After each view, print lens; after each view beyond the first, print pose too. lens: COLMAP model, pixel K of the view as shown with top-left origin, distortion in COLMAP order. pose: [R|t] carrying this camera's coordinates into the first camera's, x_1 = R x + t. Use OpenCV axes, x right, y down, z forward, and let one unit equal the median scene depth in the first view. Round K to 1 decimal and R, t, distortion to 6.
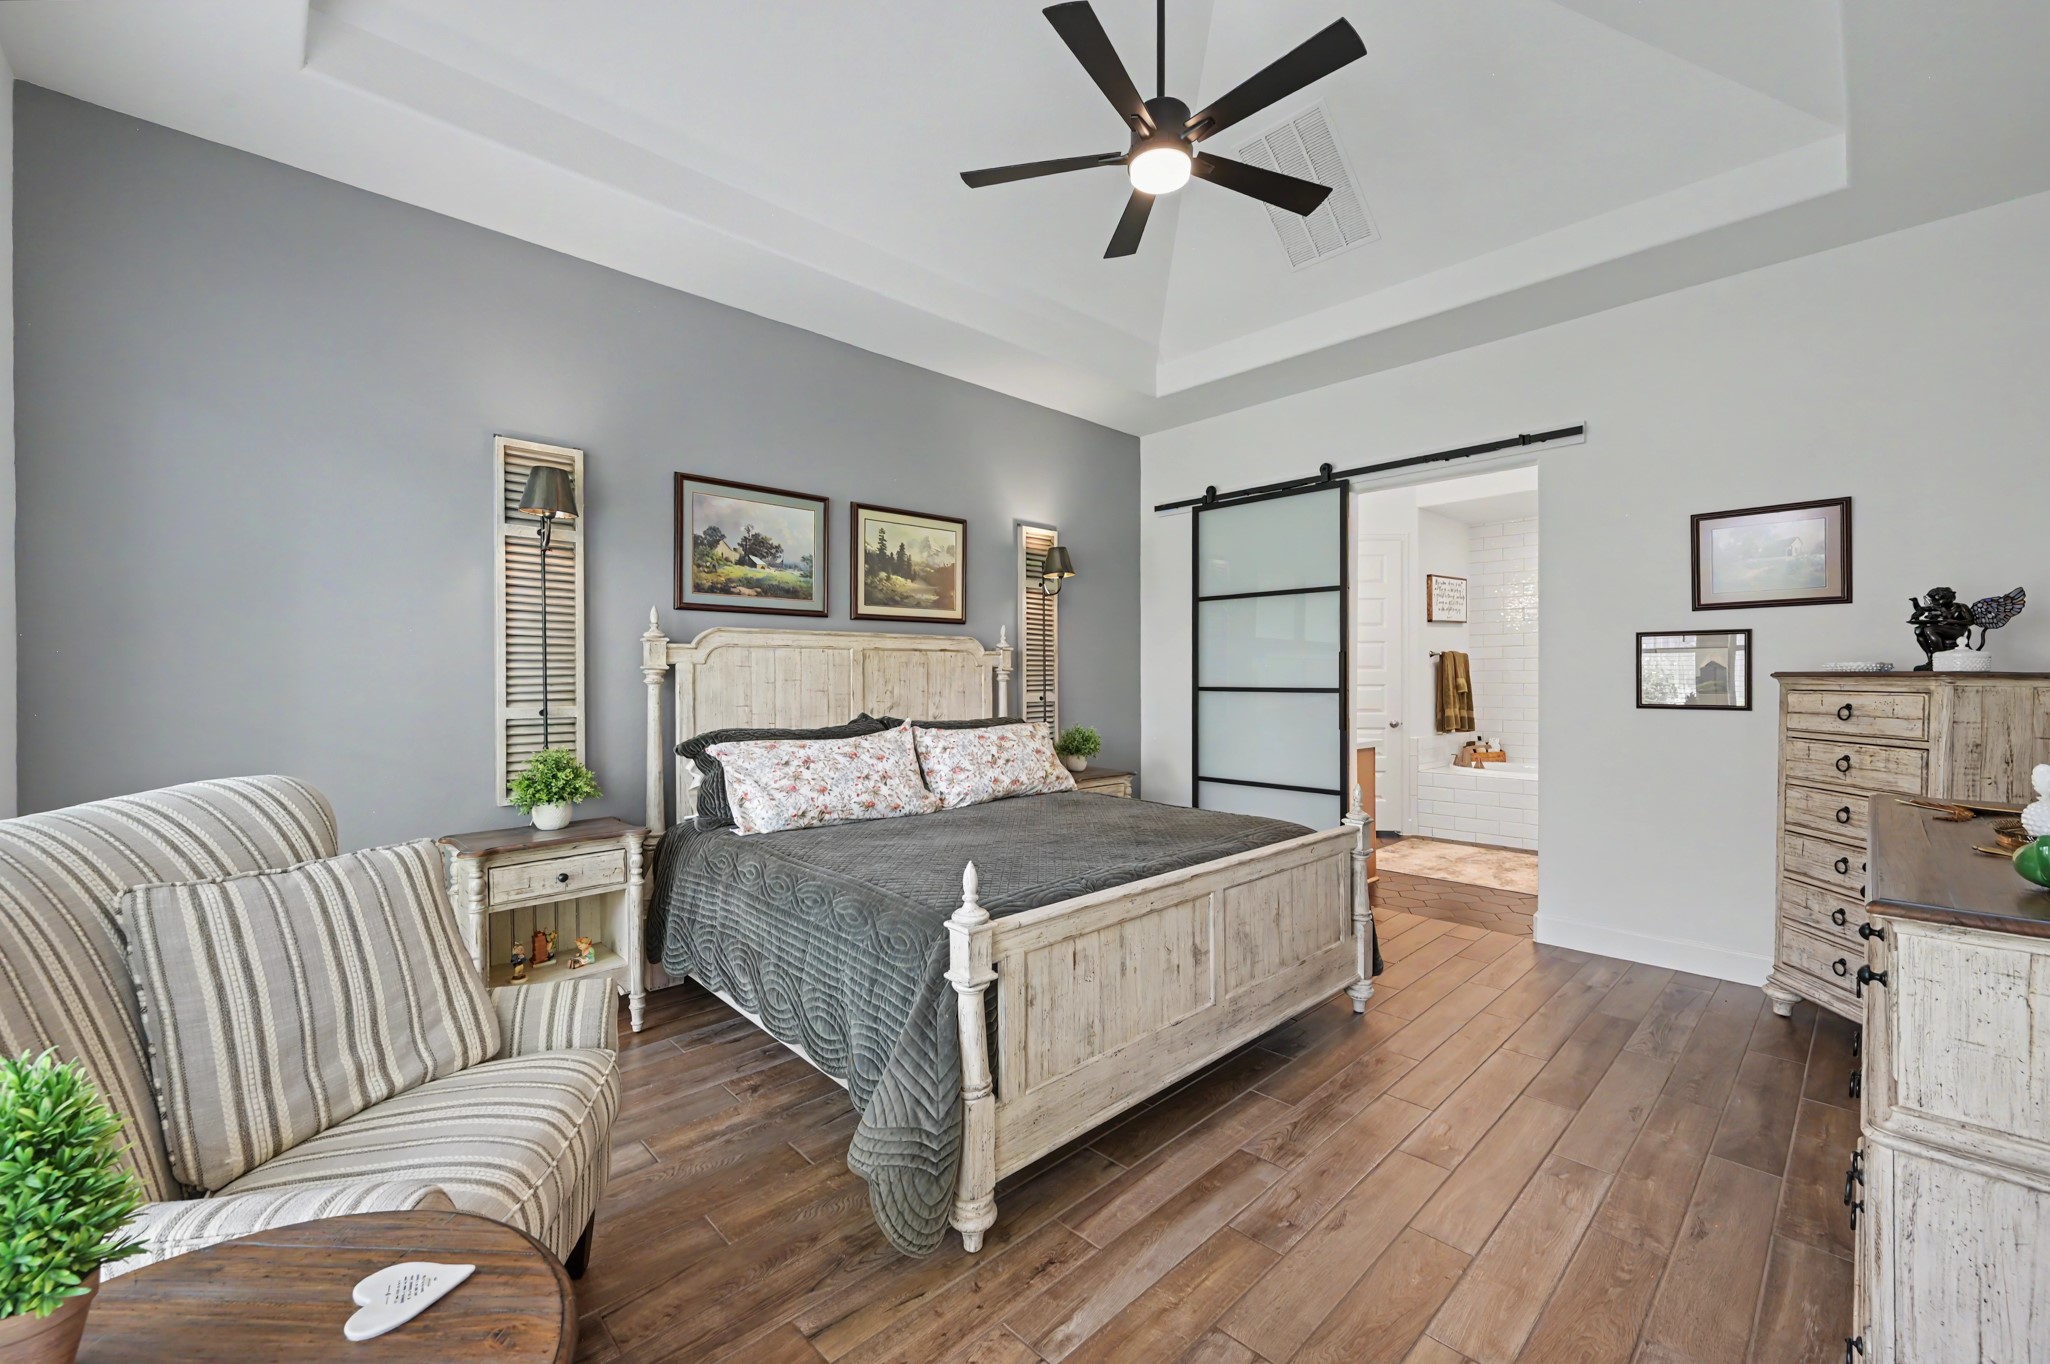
lens RADIAL K [[813.7, 0, 1028.7], [0, 813.7, 679.6], [0, 0, 1]] dist [-0.006353, 0.001920]
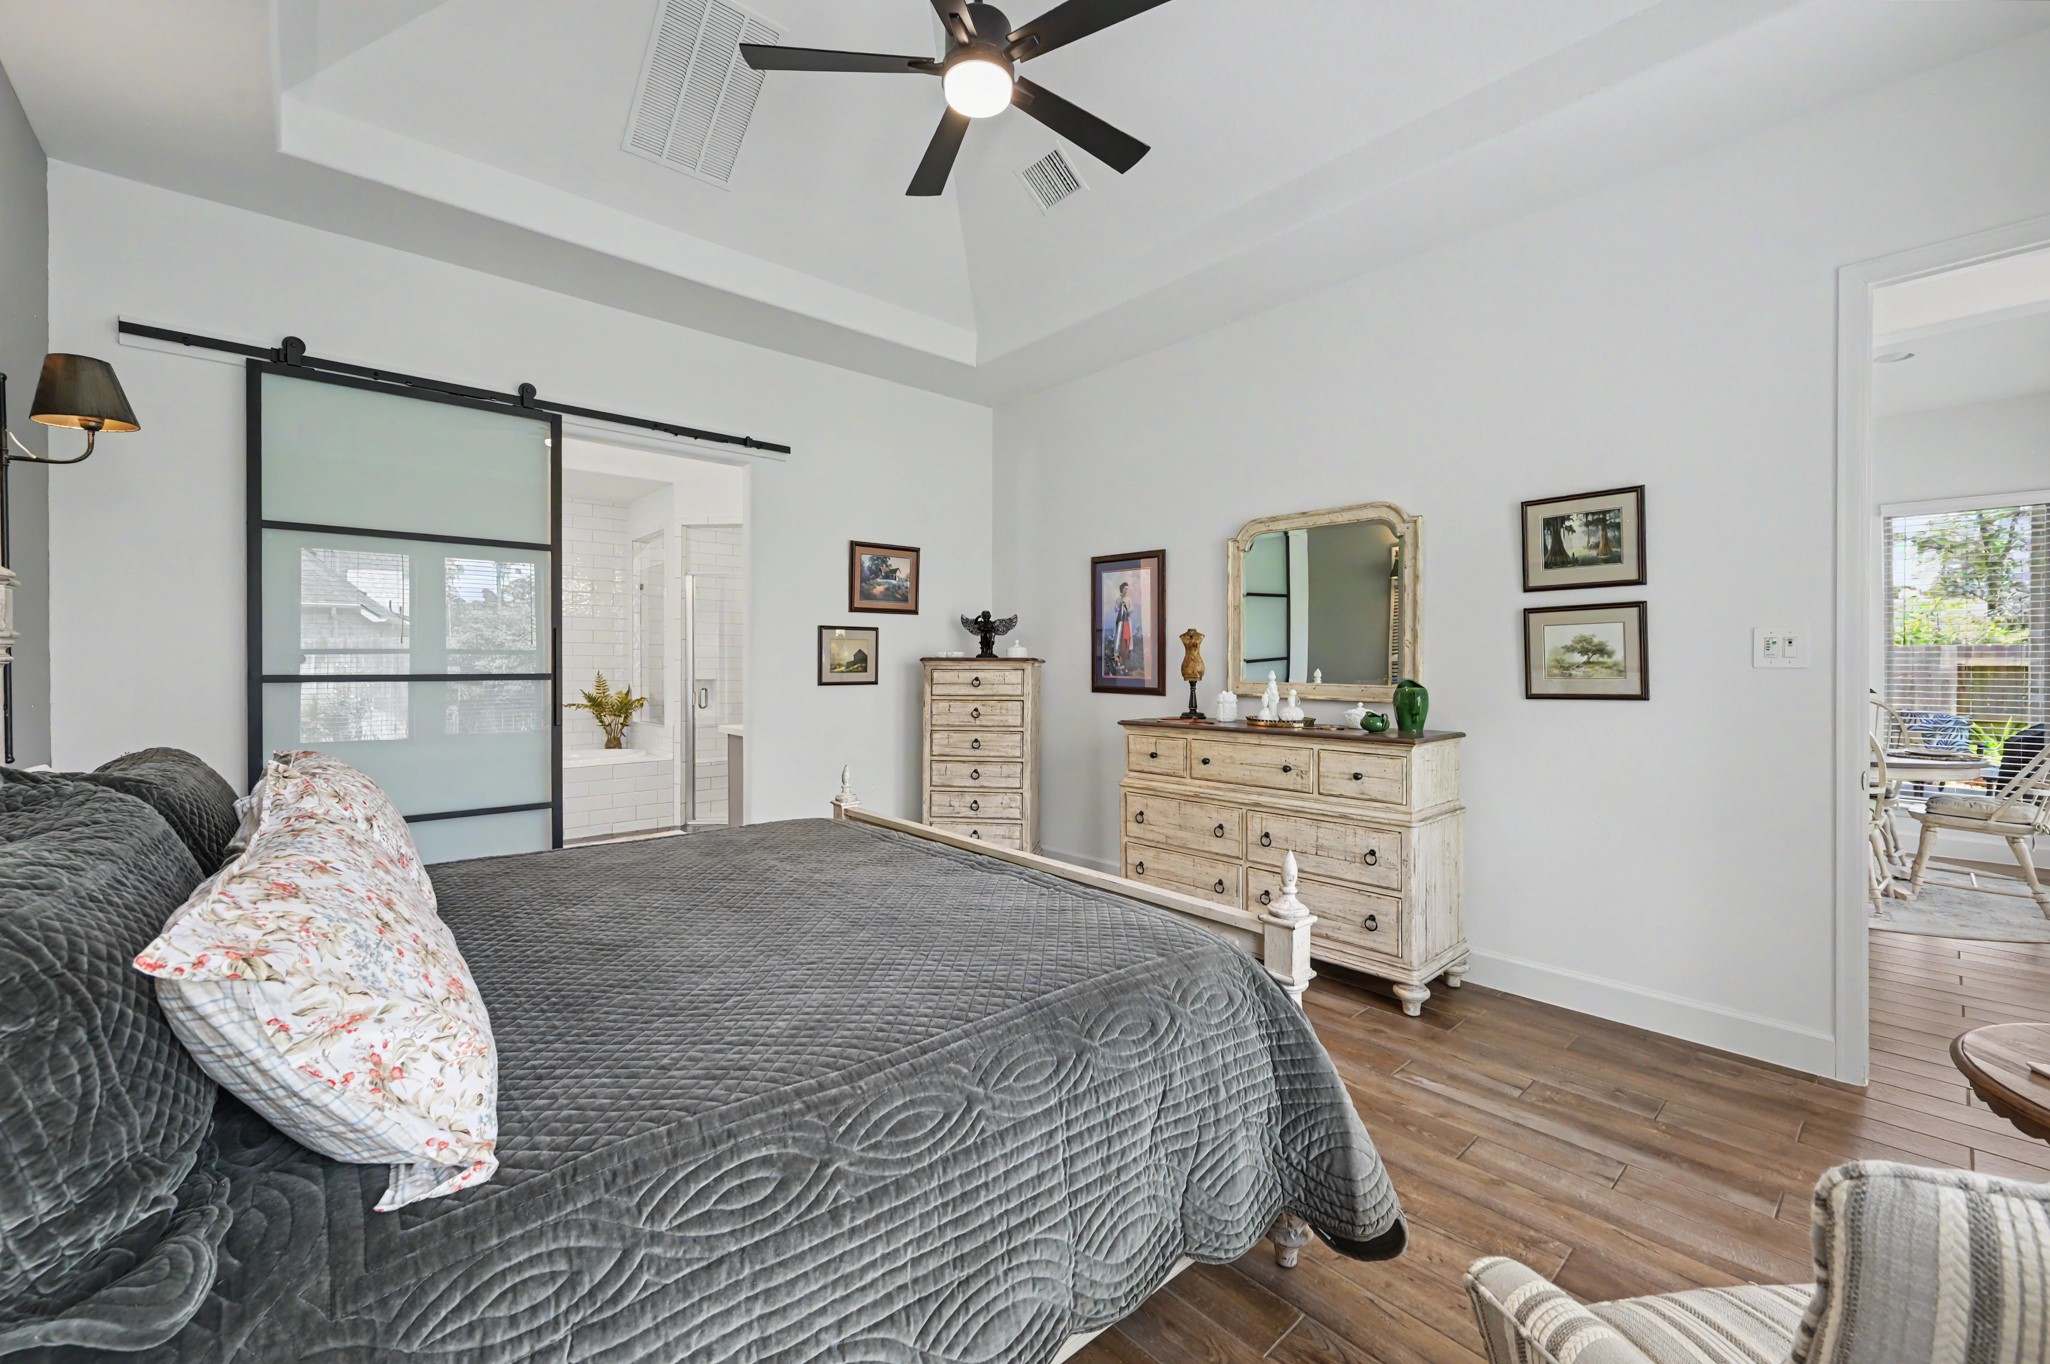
lens RADIAL K [[813.7, 0, 1028.7], [0, 813.7, 679.6], [0, 0, 1]] dist [-0.006353, 0.001920]
pose [[0.046661, -0.014625, 0.998804, -0.623238], [0.000779, 0.999893, 0.014604, 0.010016], [-0.998910, 0.000096, 0.046668, 0.768111]]
